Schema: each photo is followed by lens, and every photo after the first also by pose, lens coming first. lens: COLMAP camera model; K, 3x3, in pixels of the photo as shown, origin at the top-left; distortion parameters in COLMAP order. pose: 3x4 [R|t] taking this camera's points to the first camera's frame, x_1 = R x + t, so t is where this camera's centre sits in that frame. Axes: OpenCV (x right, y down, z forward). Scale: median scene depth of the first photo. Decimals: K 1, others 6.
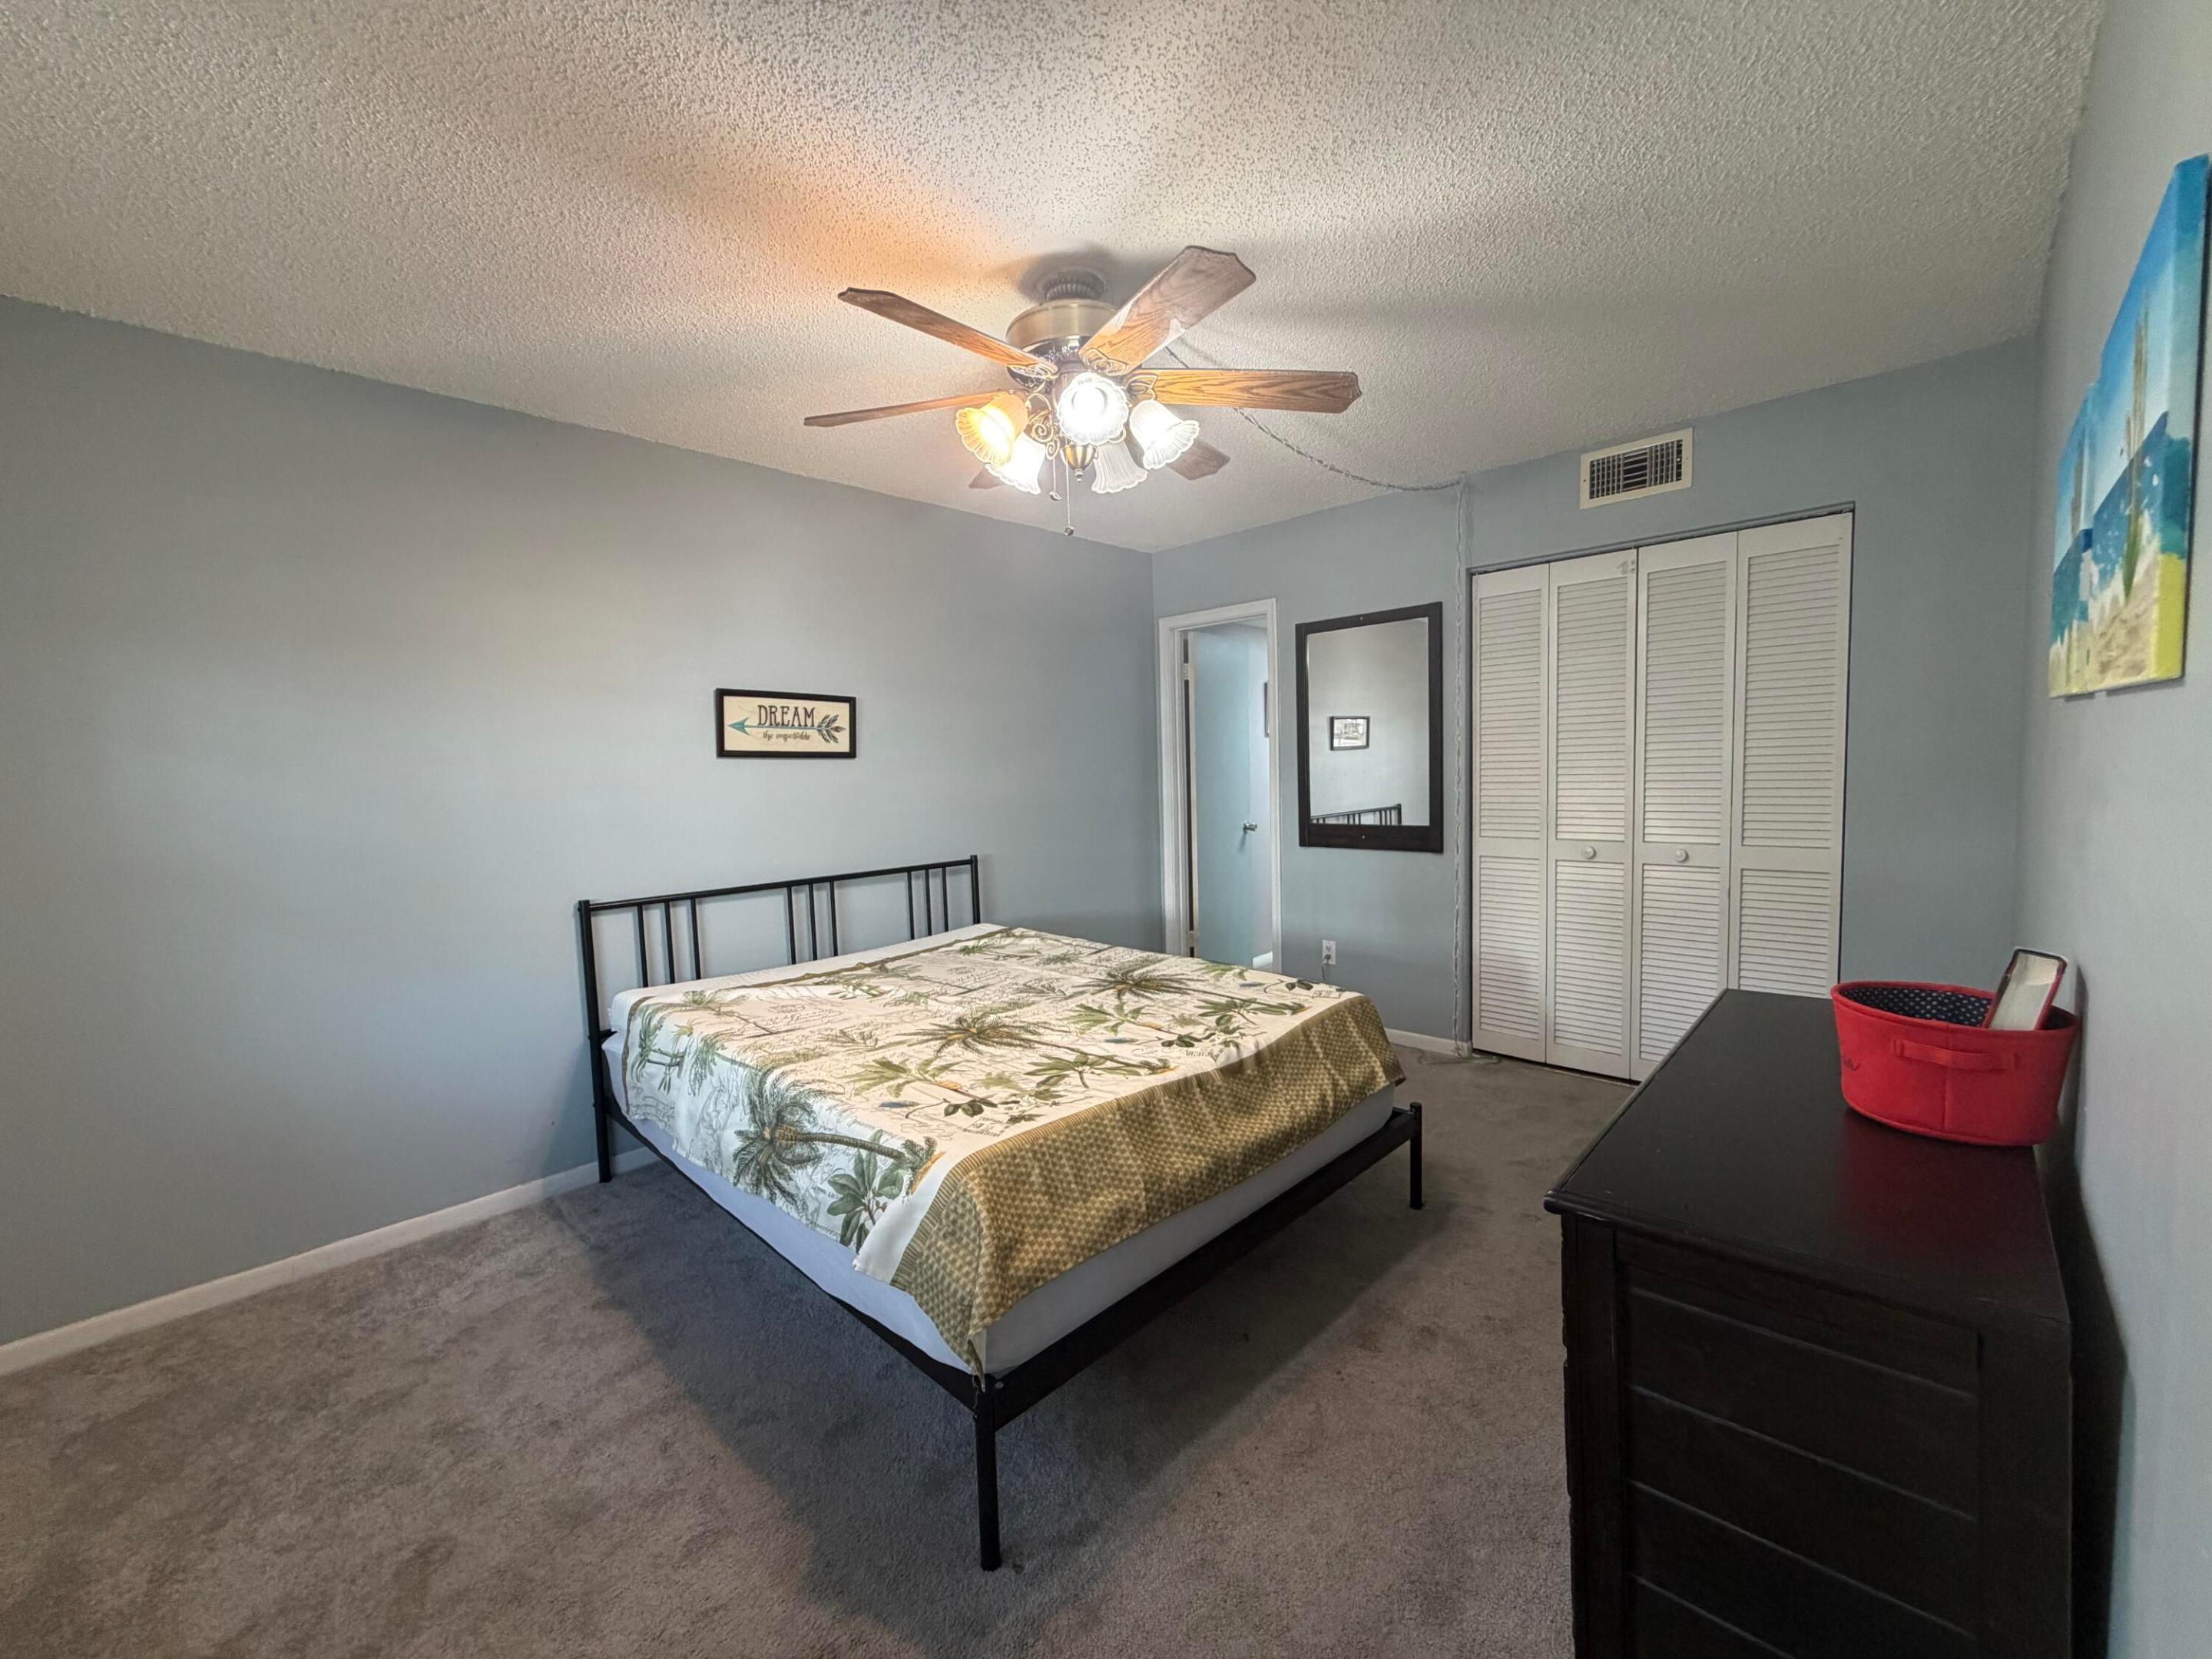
lens RADIAL K [[889.3, 0, 1100.5], [0, 889.3, 835.6], [0, 0, 1]] dist [-0.002062, -0.000085]
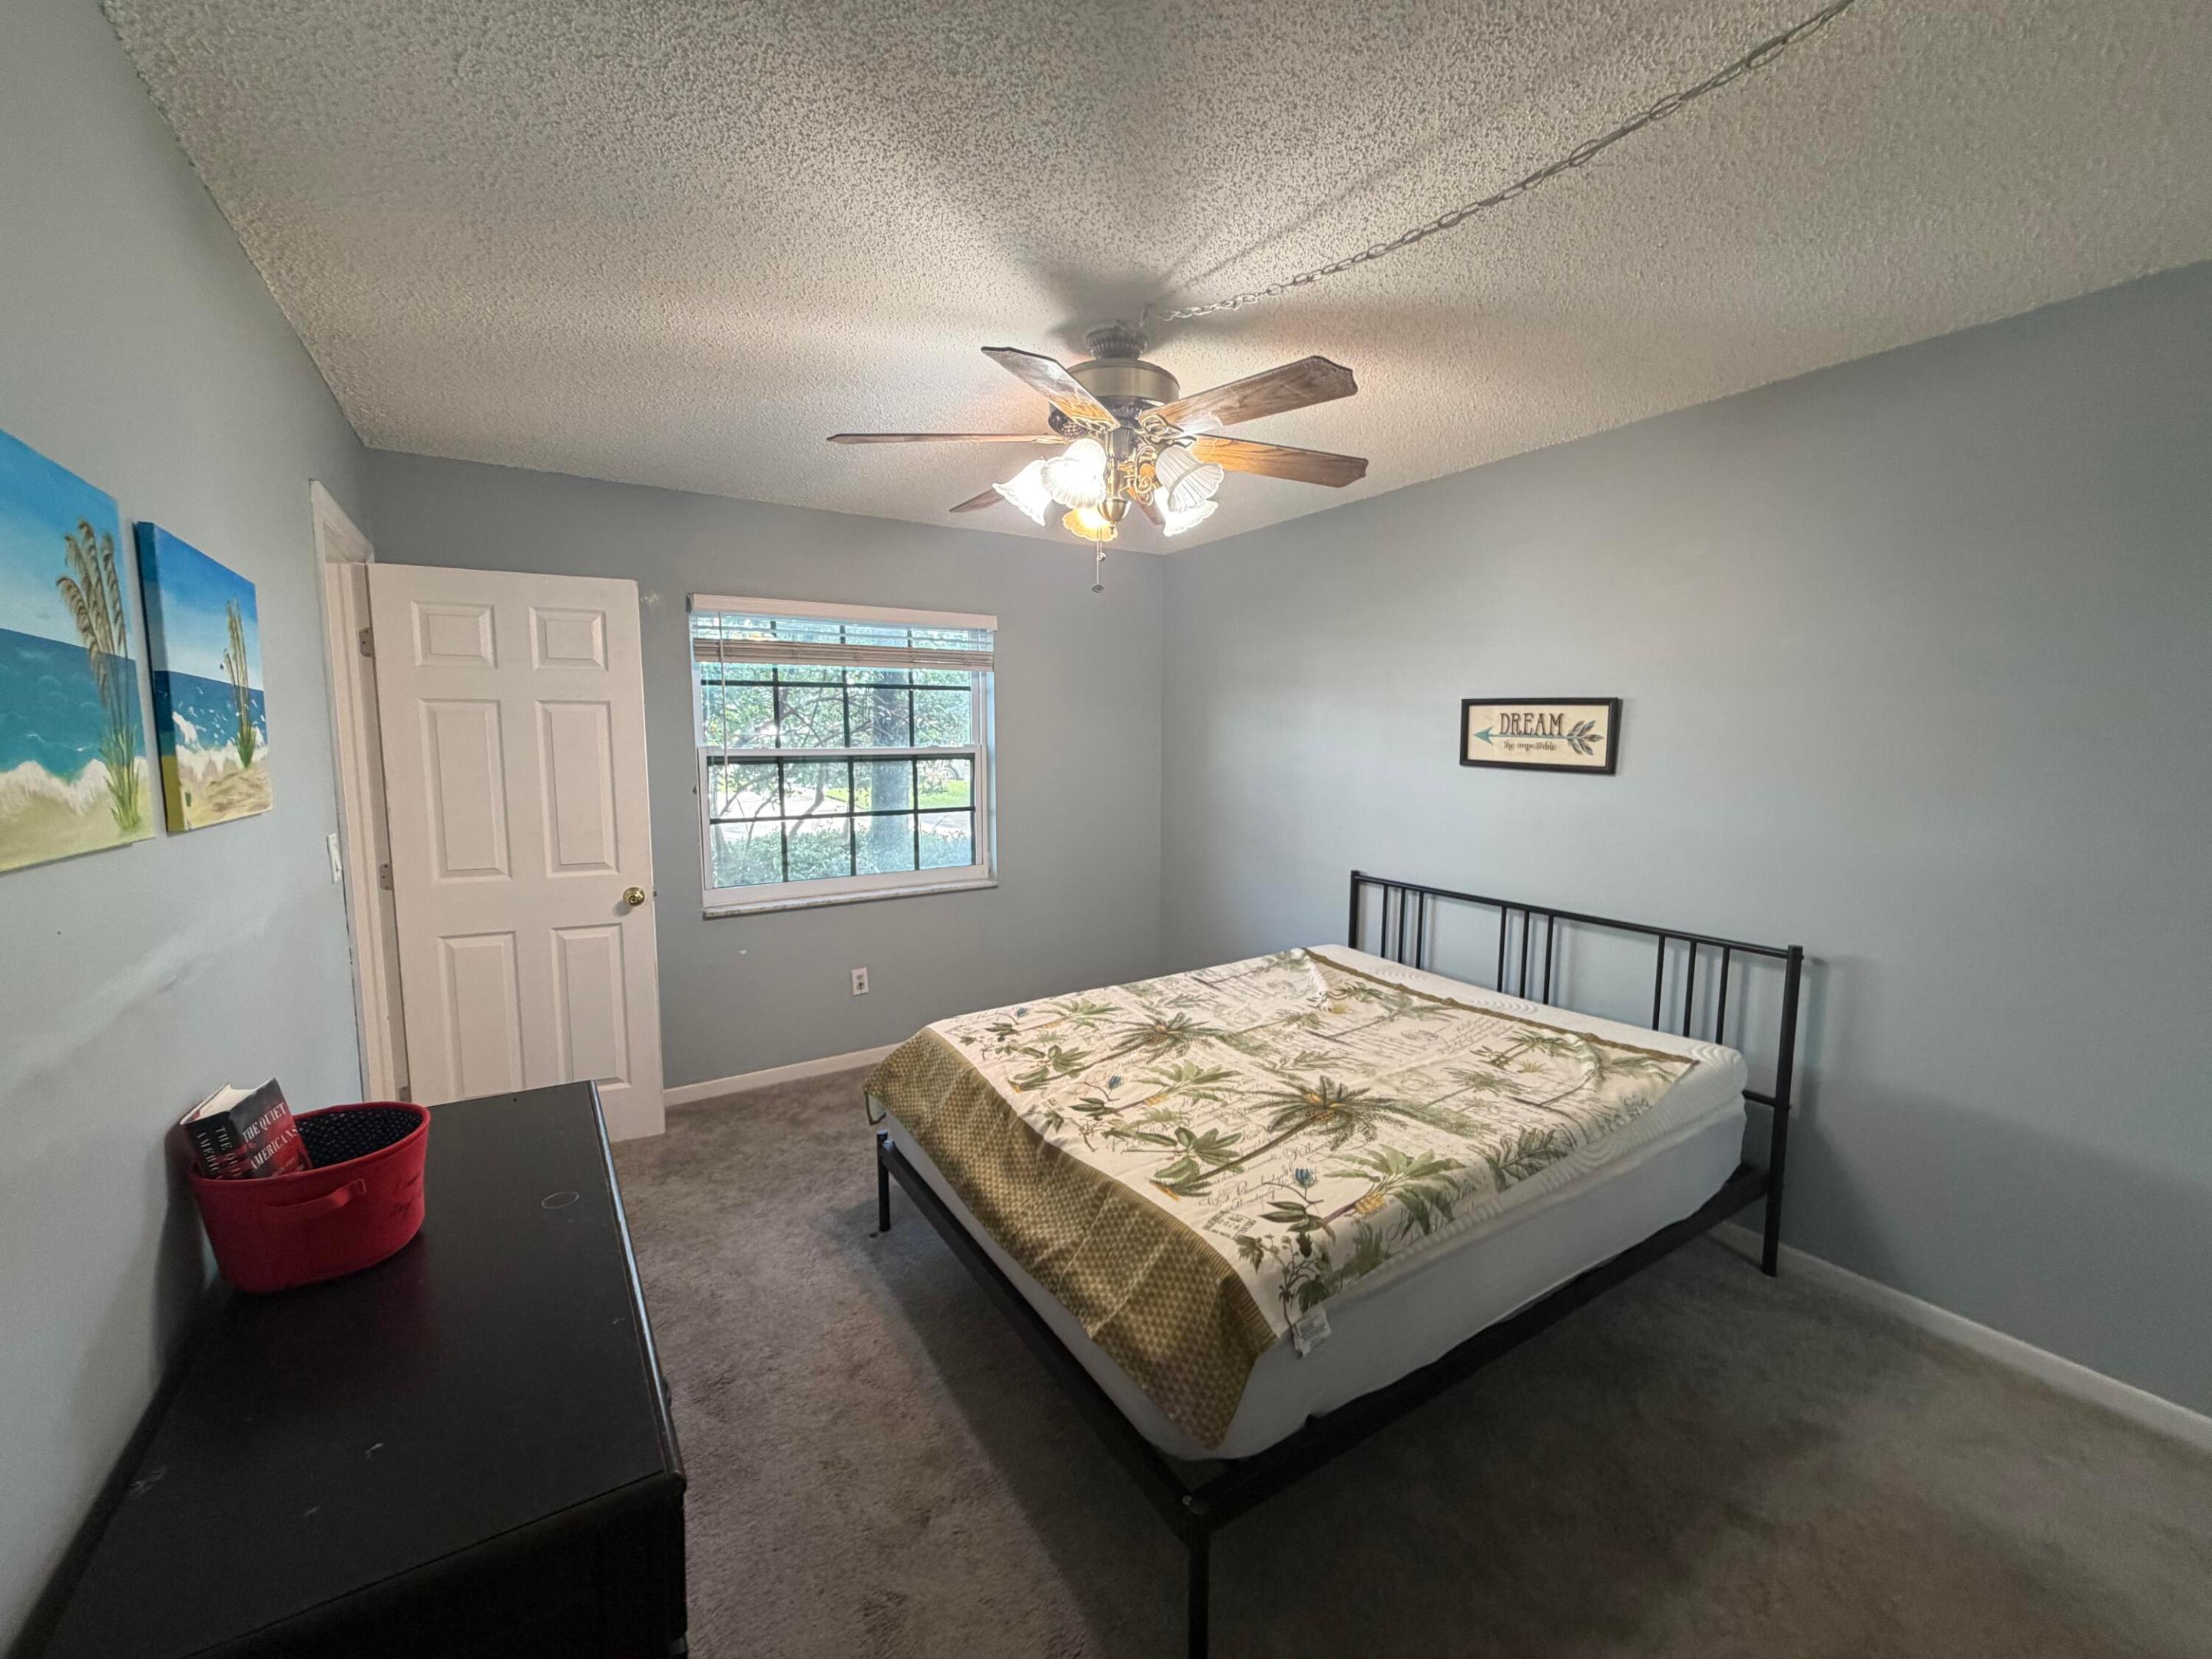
lens RADIAL K [[889.3, 0, 1100.1], [0, 889.3, 828.5], [0, 0, 1]] dist [-0.002062, -0.000085]
pose [[-0.231510, 0.135832, -0.963303, 0.818320], [-0.070080, 0.985303, 0.155777, -0.178876], [0.970305, 0.103572, -0.218589, 1.000509]]
